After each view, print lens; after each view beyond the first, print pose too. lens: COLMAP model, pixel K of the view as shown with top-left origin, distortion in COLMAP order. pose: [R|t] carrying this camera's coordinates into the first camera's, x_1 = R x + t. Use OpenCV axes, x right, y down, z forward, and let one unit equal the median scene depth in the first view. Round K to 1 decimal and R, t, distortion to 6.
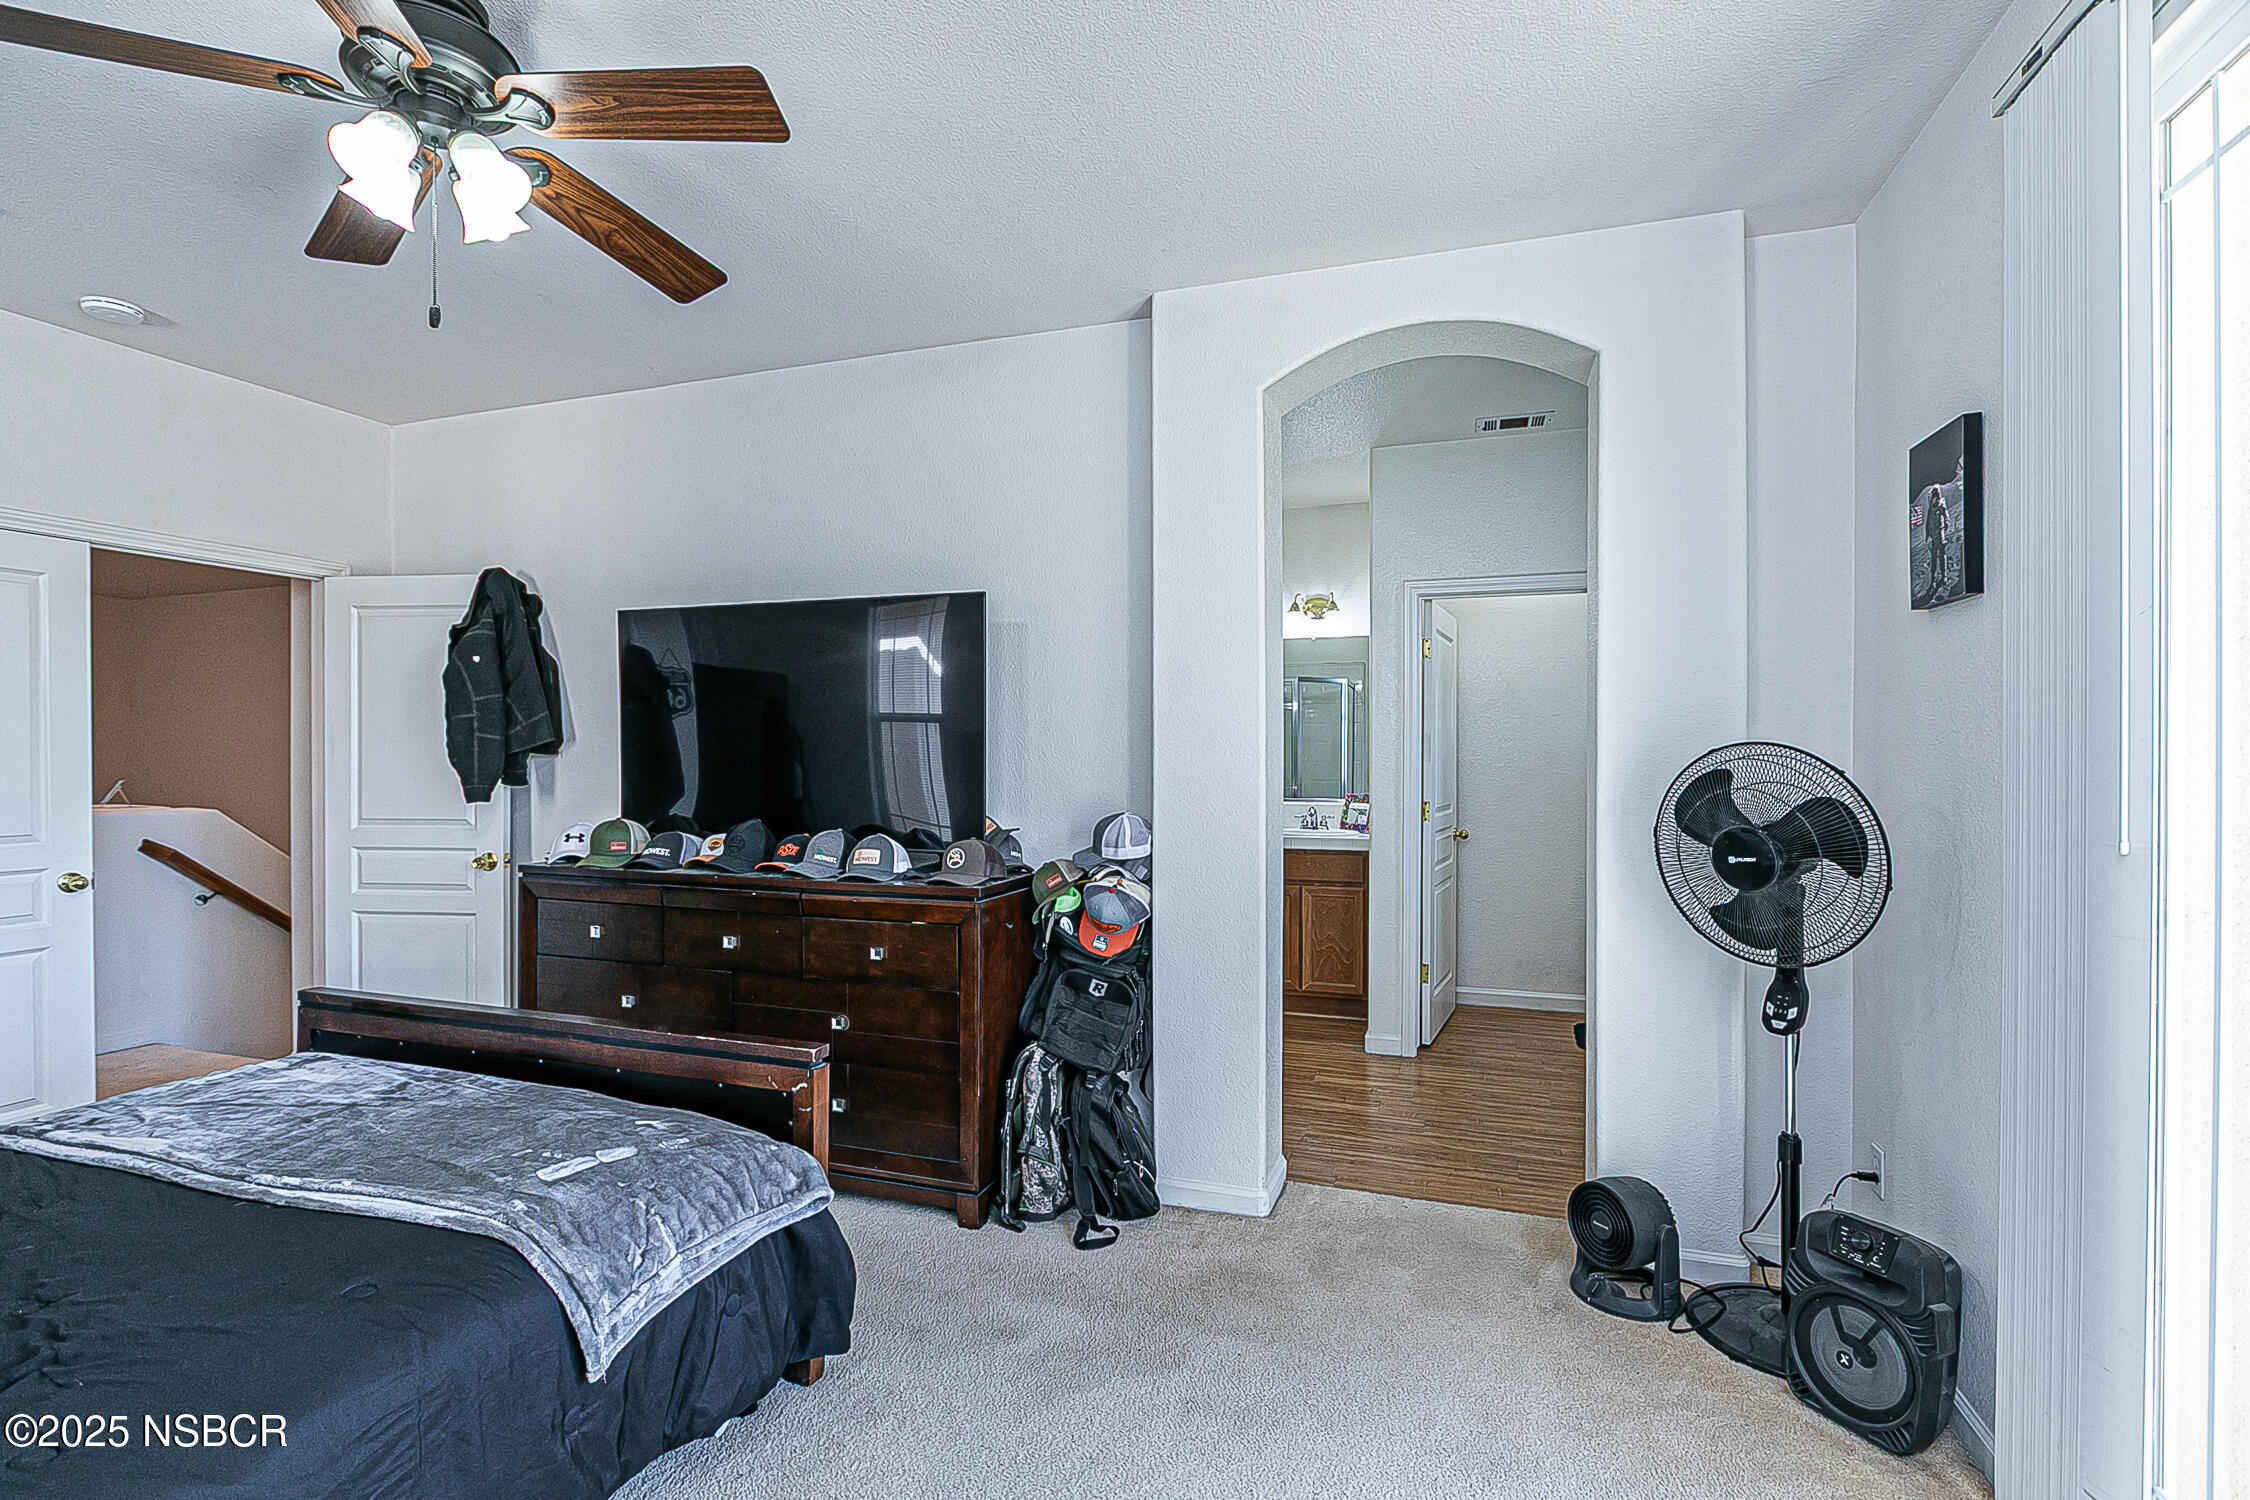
lens RADIAL K [[1058.2, 0, 1121.4], [0, 1058.2, 761.2], [0, 0, 1]] dist [-0.003299, -0.000235]
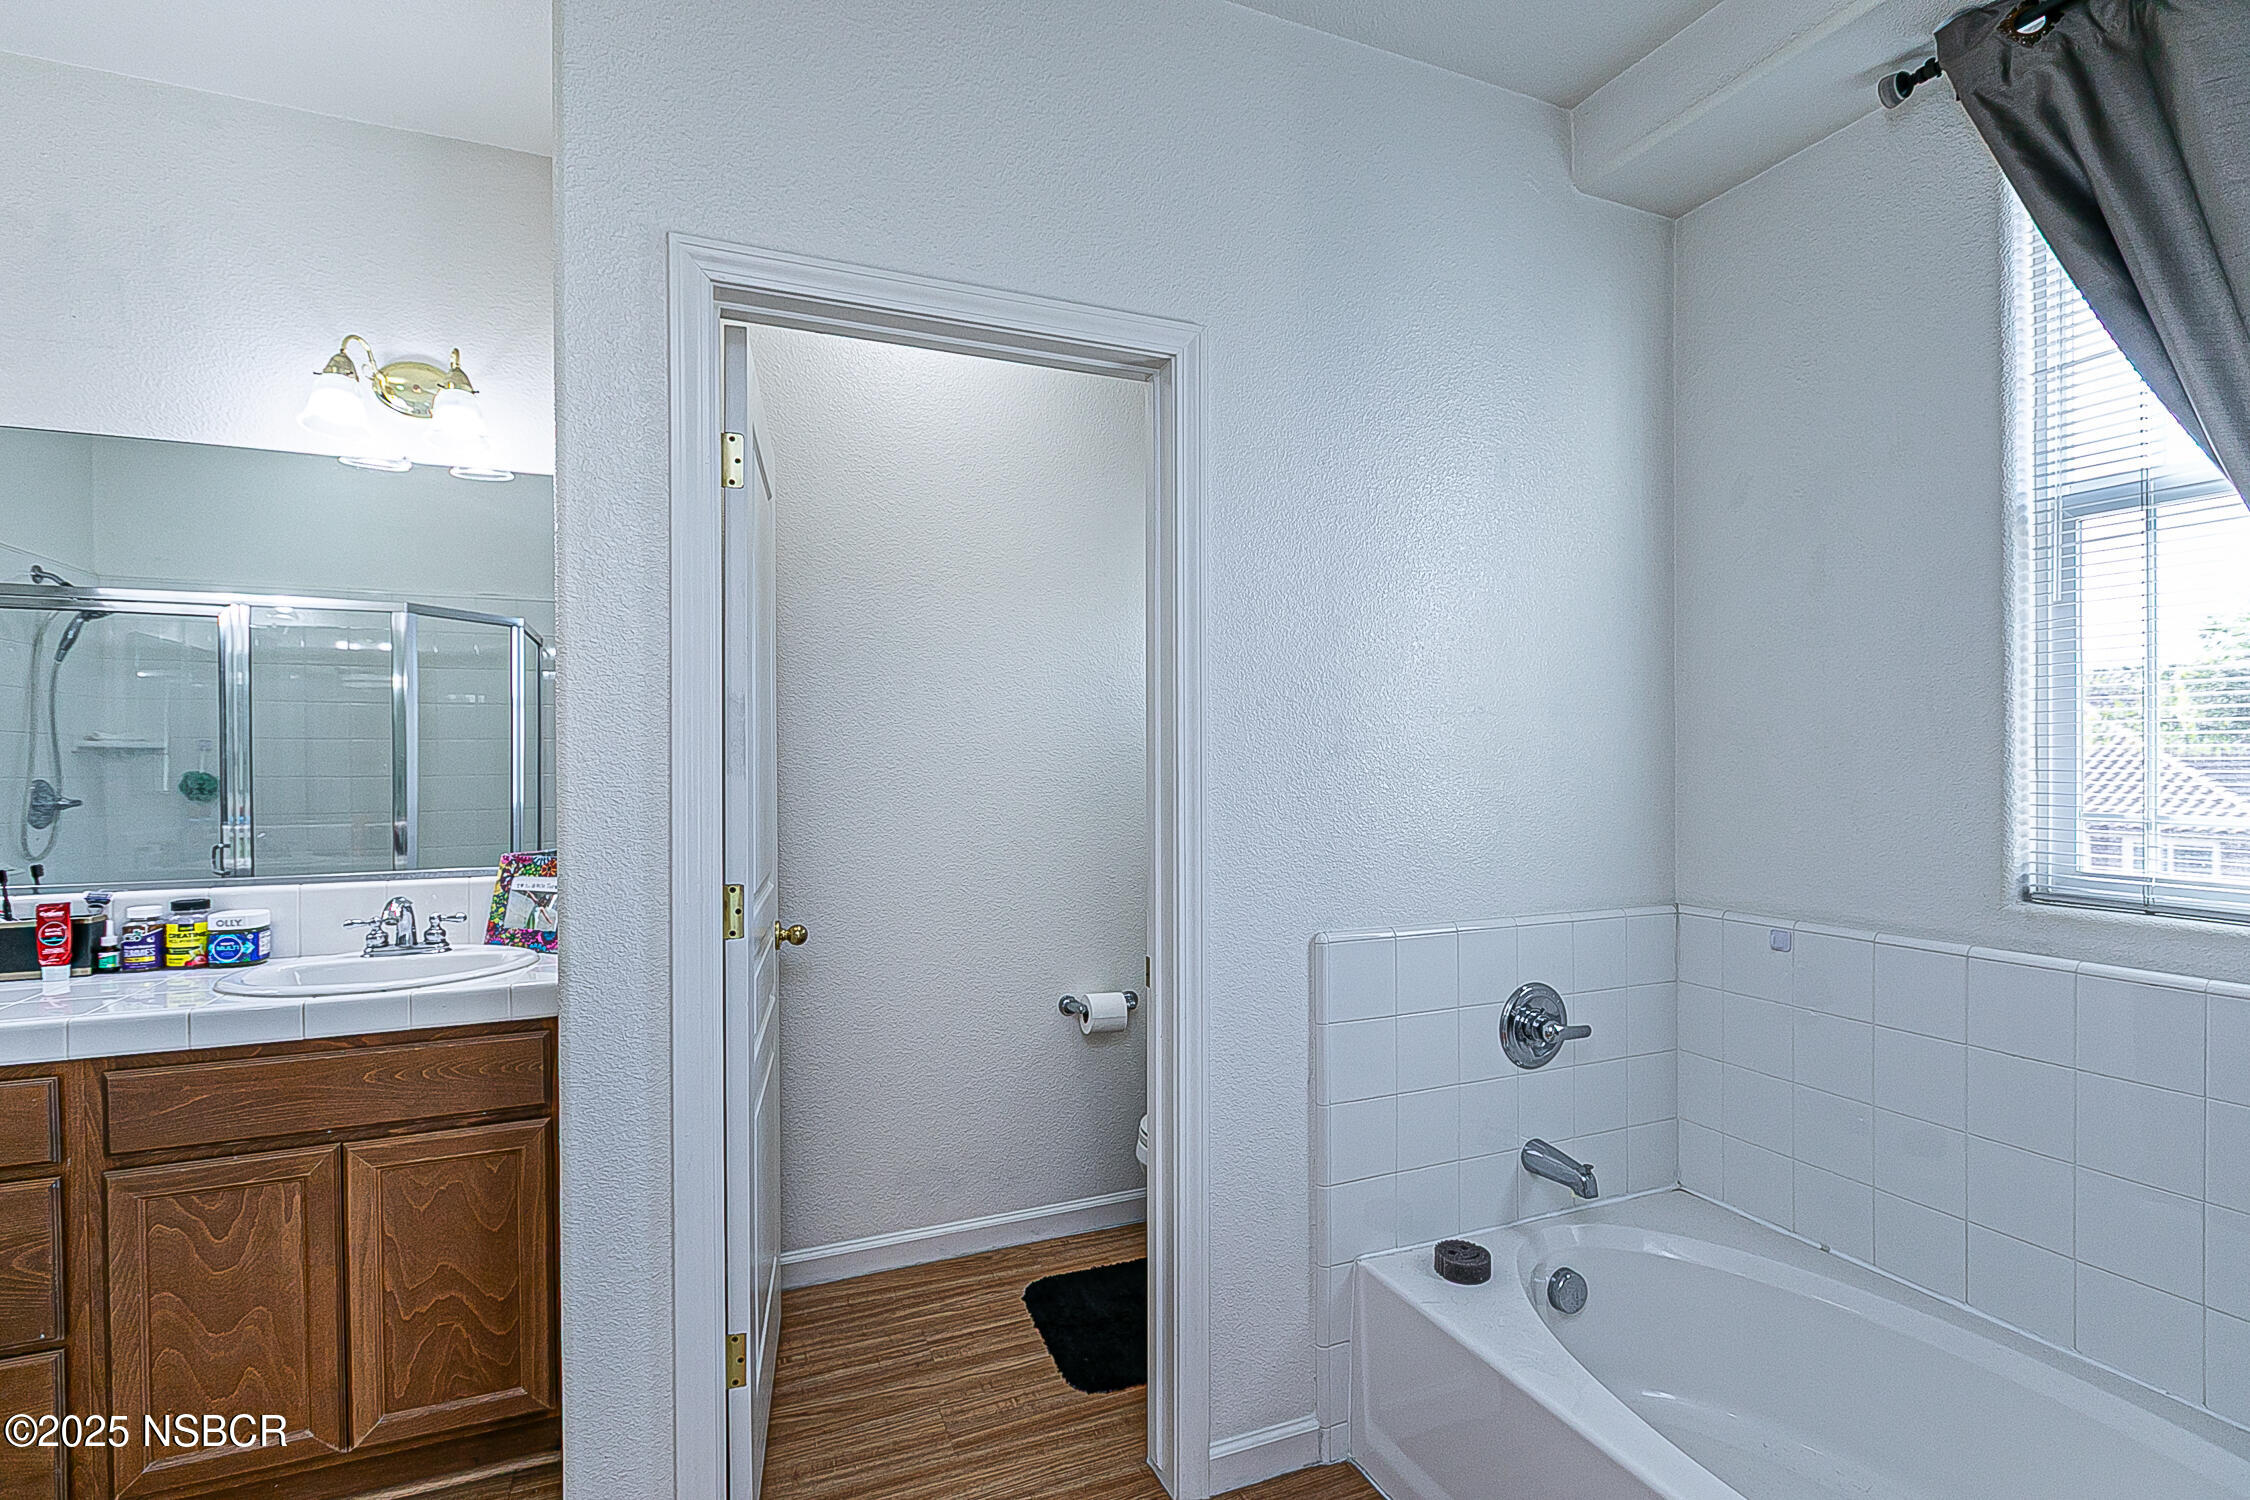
lens RADIAL K [[1058.2, 0, 1121.4], [0, 1058.2, 761.2], [0, 0, 1]] dist [-0.003299, -0.000235]
pose [[0.759177, -0.006488, 0.650852, 0.133358], [0.010859, 0.999937, -0.002698, -0.001019], [-0.650794, 0.009116, 0.759200, 0.554340]]
